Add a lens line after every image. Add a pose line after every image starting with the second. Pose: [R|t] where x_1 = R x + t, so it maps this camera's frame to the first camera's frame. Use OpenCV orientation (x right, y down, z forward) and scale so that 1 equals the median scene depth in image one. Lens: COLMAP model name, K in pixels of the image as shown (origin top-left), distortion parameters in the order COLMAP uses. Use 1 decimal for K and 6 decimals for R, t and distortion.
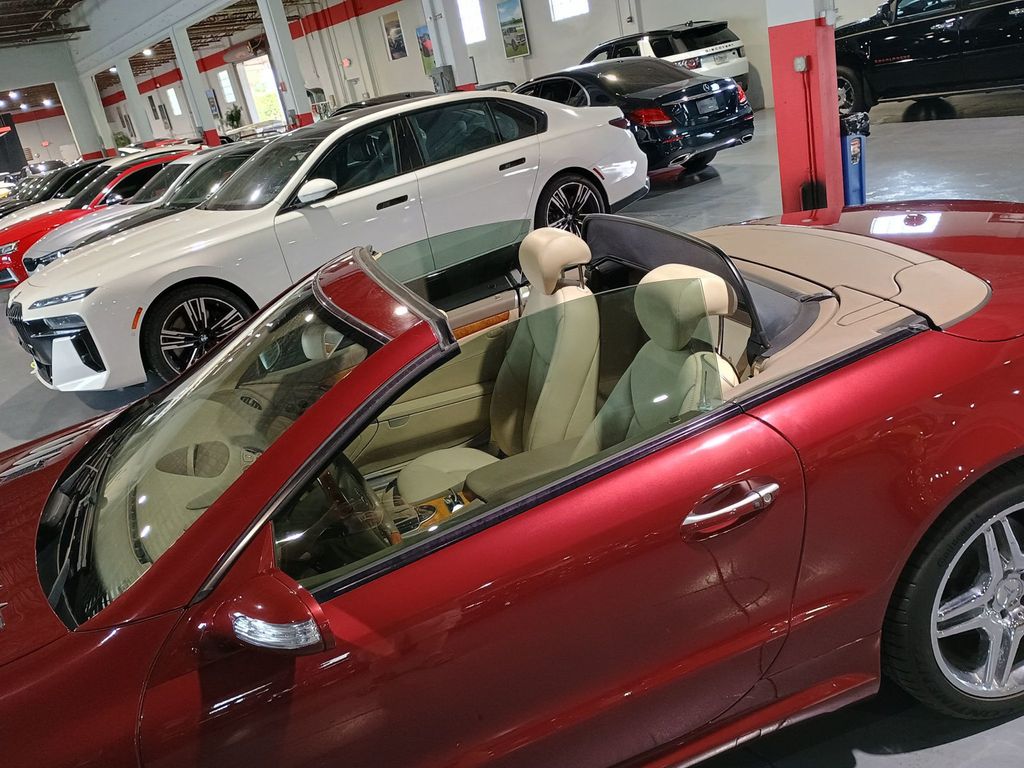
lens RADIAL K [[887.3, 0, 523.2], [0, 887.3, 386.7], [0, 0, 1]] dist [0.074874, -0.093273]
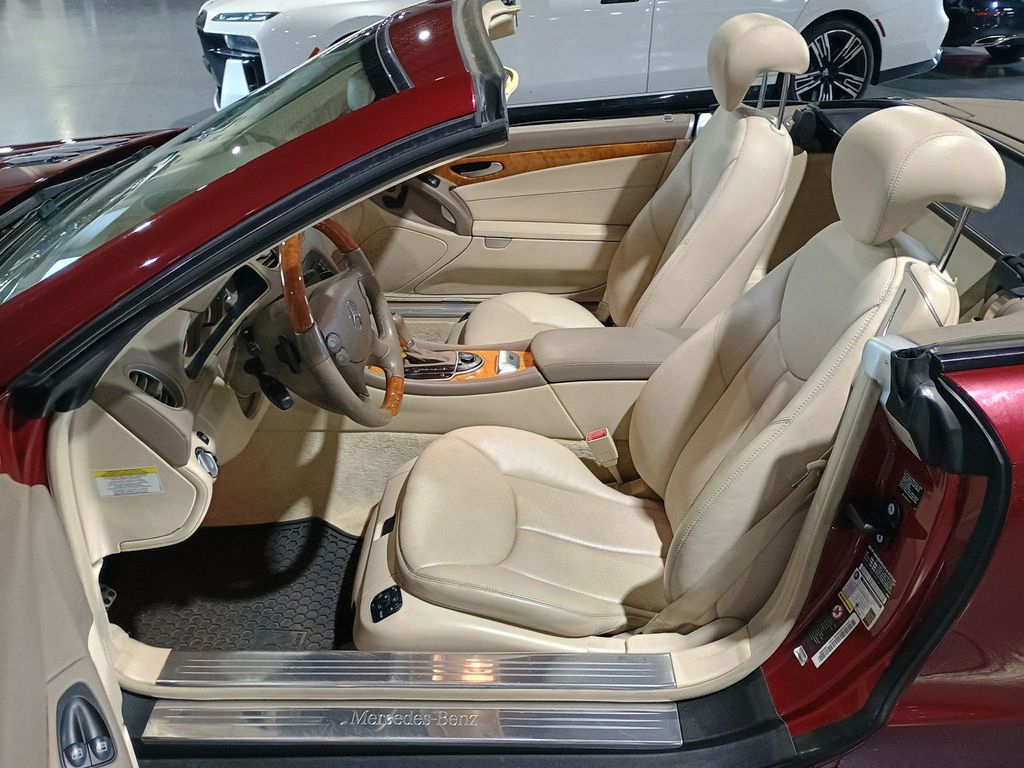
lens RADIAL K [[889.0, 0, 512.0], [0, 889.0, 384.0], [0, 0, 1]] dist [0.085409, -0.115356]
pose [[0.931693, 0.315012, -0.180871, 0.023279], [-0.280049, 0.940045, 0.194647, -0.000292], [0.231344, -0.130698, 0.964053, 0.089902]]
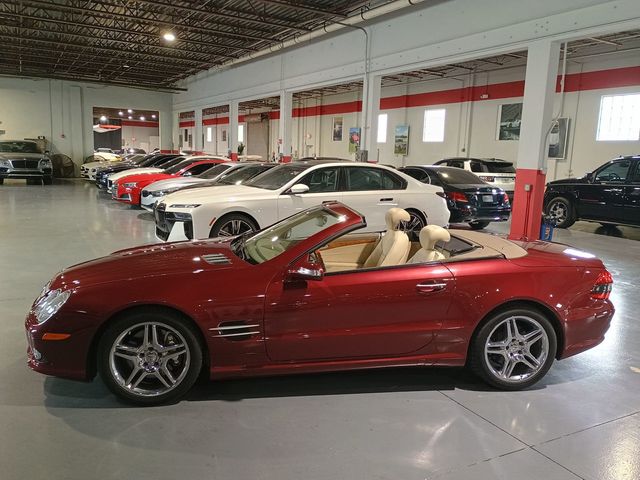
lens RADIAL K [[551.6, 0, 328.0], [0, 551.6, 242.2], [0, 0, 1]] dist [0.078527, -0.091050]
pose [[0.965009, 0.245391, -0.092412, -0.000177], [-0.258064, 0.951260, -0.168844, 0.103489], [0.046475, 0.186784, 0.981301, -0.279162]]
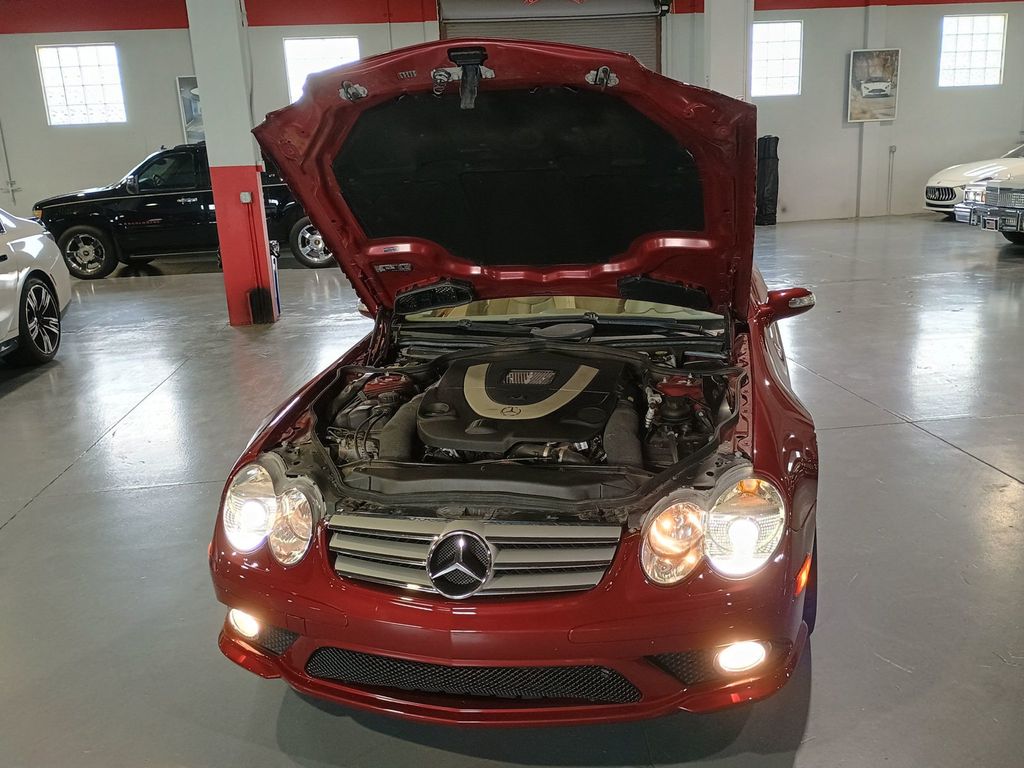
lens RADIAL K [[887.3, 0, 523.2], [0, 887.3, 386.7], [0, 0, 1]] dist [0.074874, -0.093273]
pose [[0.490042, -0.055744, 0.869915, -0.551181], [0.255264, 0.963382, -0.082063, 0.097512], [-0.833486, 0.262272, 0.486327, 0.095983]]
